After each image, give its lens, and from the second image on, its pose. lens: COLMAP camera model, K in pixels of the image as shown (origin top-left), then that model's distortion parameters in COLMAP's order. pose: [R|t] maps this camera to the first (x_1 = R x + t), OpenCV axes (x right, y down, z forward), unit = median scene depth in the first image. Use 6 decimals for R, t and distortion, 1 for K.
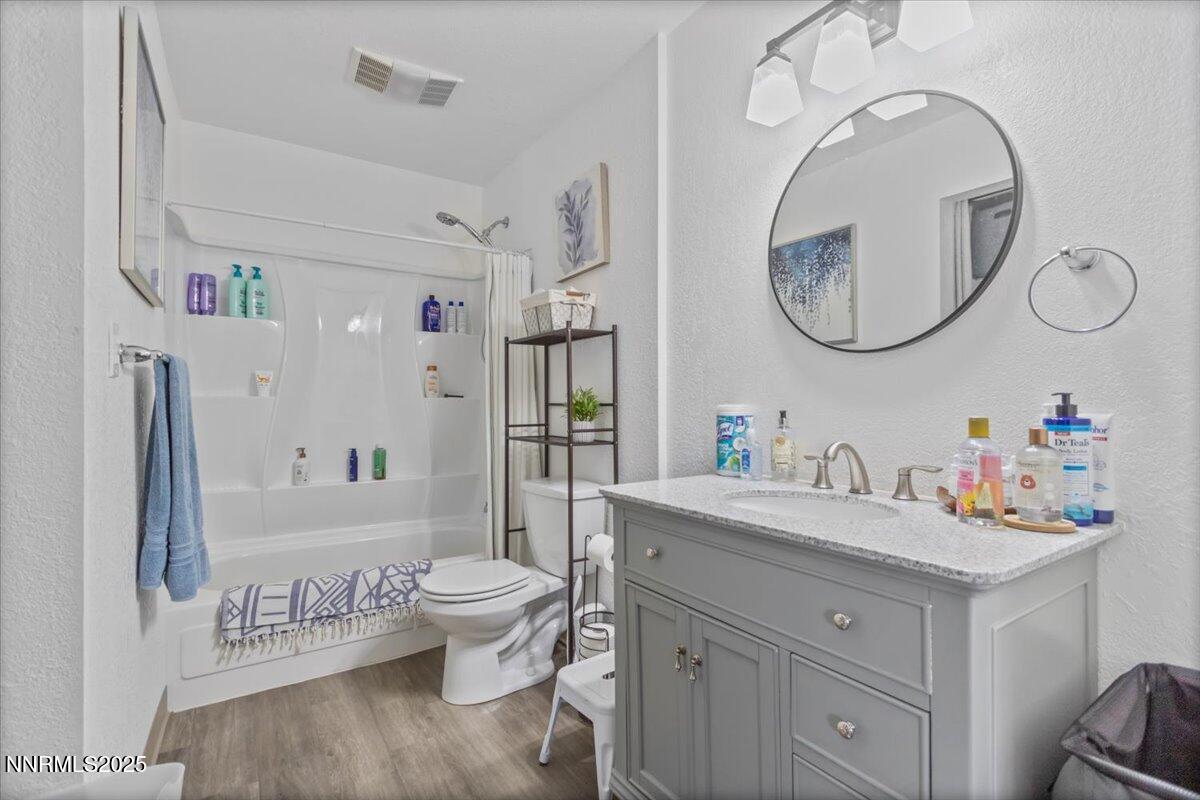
lens RADIAL K [[555.4, 0, 597.9], [0, 555.4, 400.9], [0, 0, 1]] dist [0.001826, -0.001813]
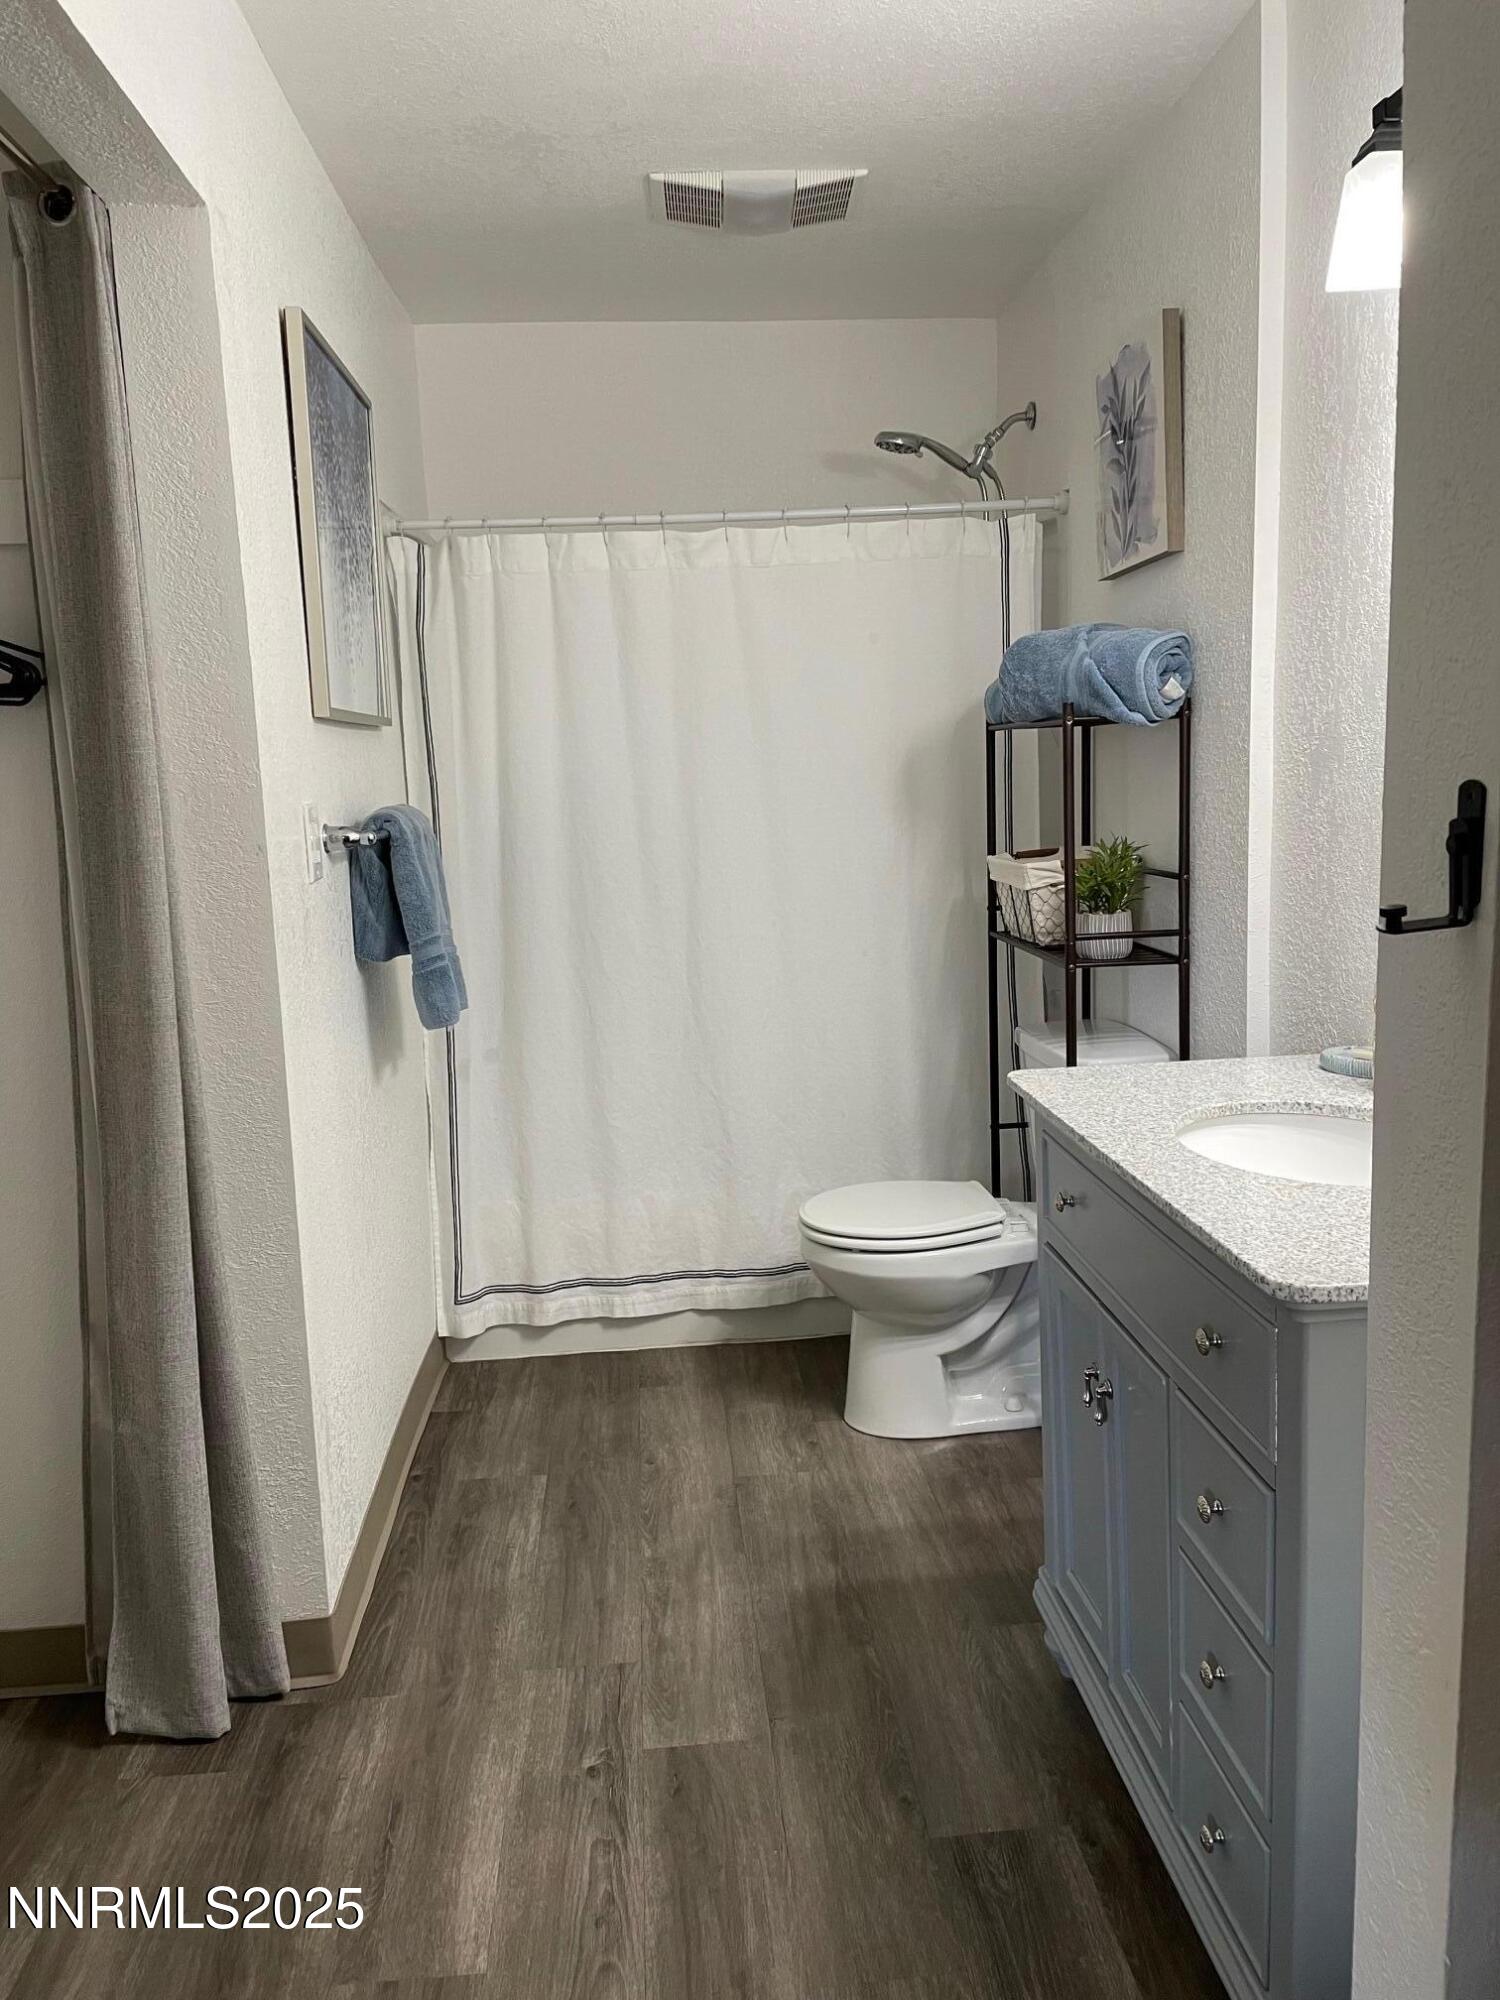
lens RADIAL K [[1510.6, 0, 752.6], [0, 1510.6, 997.8], [0, 0, 1]] dist [0.015120, -0.004926]
pose [[0.878407, 0.049351, -0.475358, 0.321829], [0.030300, 0.986902, 0.158449, -0.104846], [0.476951, -0.153586, 0.865407, -0.254460]]
